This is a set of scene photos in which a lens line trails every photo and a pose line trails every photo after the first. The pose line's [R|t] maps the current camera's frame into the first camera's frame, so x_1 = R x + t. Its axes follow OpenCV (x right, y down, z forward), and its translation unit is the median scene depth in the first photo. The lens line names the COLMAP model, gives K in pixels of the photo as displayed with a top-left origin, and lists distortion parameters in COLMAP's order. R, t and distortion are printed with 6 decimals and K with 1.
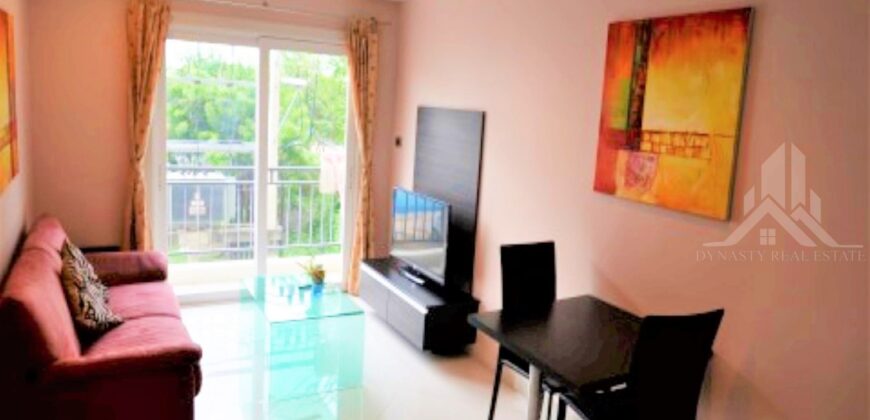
lens RADIAL K [[584.4, 0, 413.8], [0, 584.4, 178.3], [0, 0, 1]] dist [-0.044863, -0.002234]
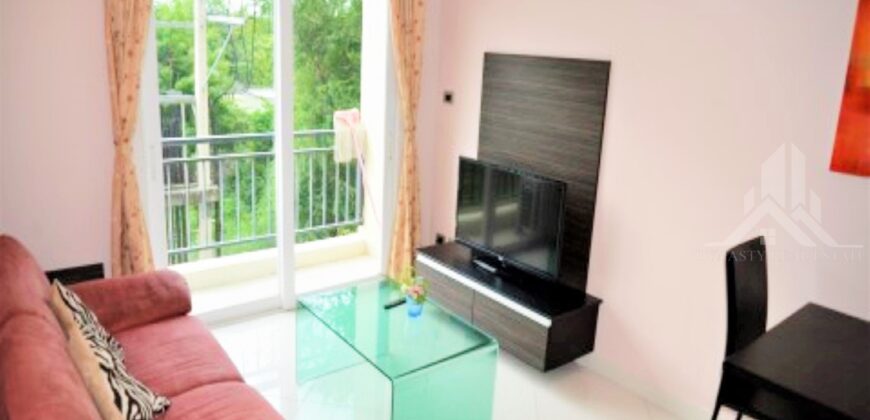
lens RADIAL K [[584.4, 0, 413.8], [0, 584.4, 178.3], [0, 0, 1]] dist [-0.044863, -0.002234]
pose [[0.986407, -0.051592, 0.156014, -0.244040], [0.035166, 0.993715, 0.106273, -0.047312], [-0.160516, -0.099342, 0.982021, 0.259697]]
